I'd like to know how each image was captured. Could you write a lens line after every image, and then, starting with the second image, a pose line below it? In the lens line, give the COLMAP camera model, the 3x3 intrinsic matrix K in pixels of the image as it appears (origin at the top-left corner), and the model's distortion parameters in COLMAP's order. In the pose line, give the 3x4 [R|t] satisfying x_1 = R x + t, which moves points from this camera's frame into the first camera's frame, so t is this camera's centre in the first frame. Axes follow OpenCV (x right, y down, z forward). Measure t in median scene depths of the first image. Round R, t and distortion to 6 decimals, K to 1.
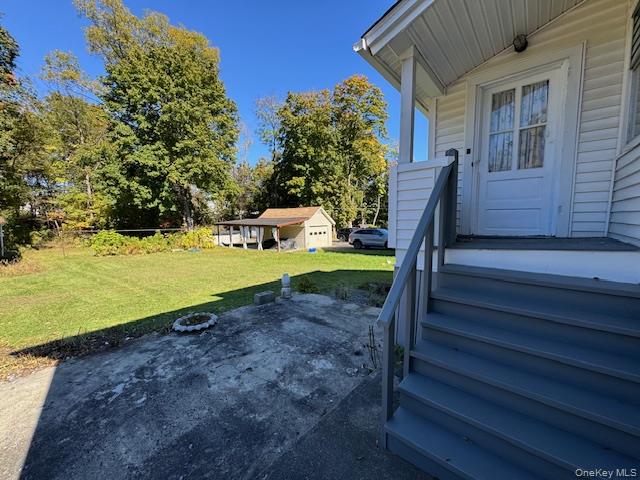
lens RADIAL K [[255.4, 0, 320.0], [0, 255.4, 240.0], [0, 0, 1]] dist [-0.001604, -0.000003]
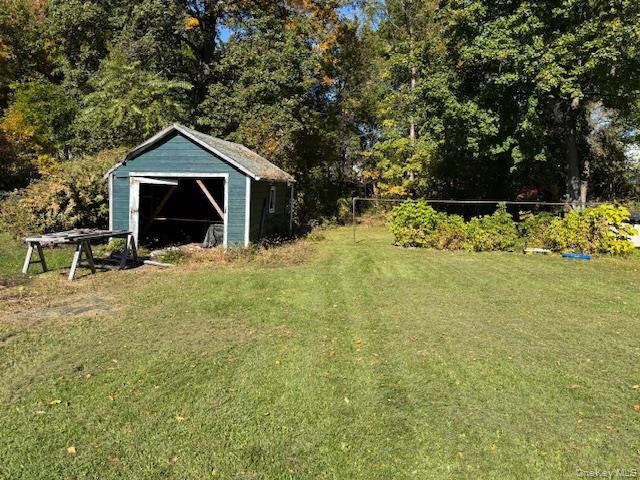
lens RADIAL K [[478.1, 0, 320.0], [0, 478.1, 240.0], [0, 0, 1]] dist [-0.000491, -0.008827]
pose [[0.562623, 0.101116, -0.820506, -0.106519], [-0.081908, 0.994427, 0.066384, -0.002455], [0.822646, 0.029857, 0.567770, 0.240795]]
